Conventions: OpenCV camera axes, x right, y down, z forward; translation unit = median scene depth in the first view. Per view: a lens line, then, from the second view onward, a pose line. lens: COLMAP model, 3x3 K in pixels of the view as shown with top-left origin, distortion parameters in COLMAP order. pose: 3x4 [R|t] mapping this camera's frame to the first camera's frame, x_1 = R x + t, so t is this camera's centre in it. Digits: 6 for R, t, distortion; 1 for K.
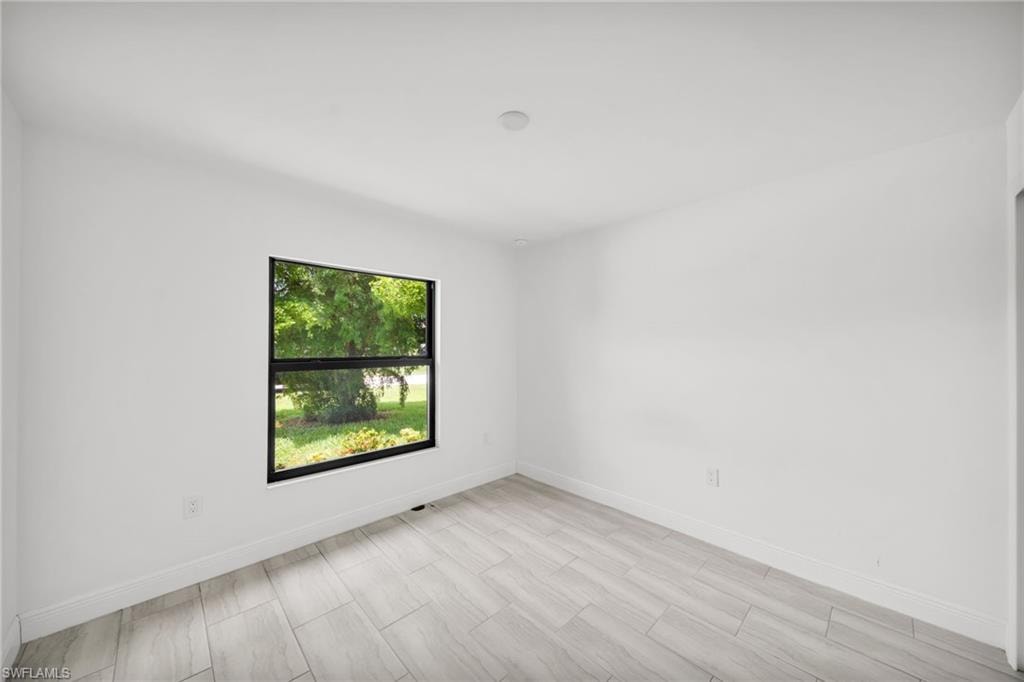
lens RADIAL K [[356.2, 0, 509.8], [0, 356.2, 342.8], [0, 0, 1]] dist [0.001510, -0.000375]
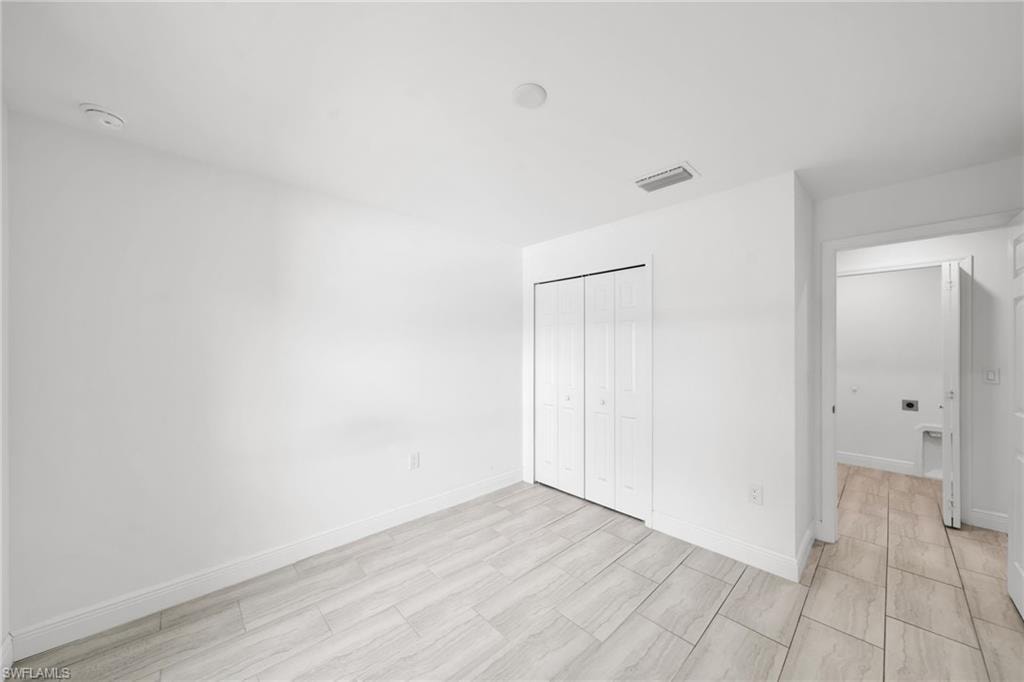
lens RADIAL K [[356.2, 0, 508.6], [0, 356.2, 344.8], [0, 0, 1]] dist [0.001510, -0.000375]
pose [[0.029059, 0.003528, 0.999571, -0.573037], [-0.004847, 0.999983, -0.003388, 0.001478], [-0.999566, -0.004746, 0.029076, 0.656501]]
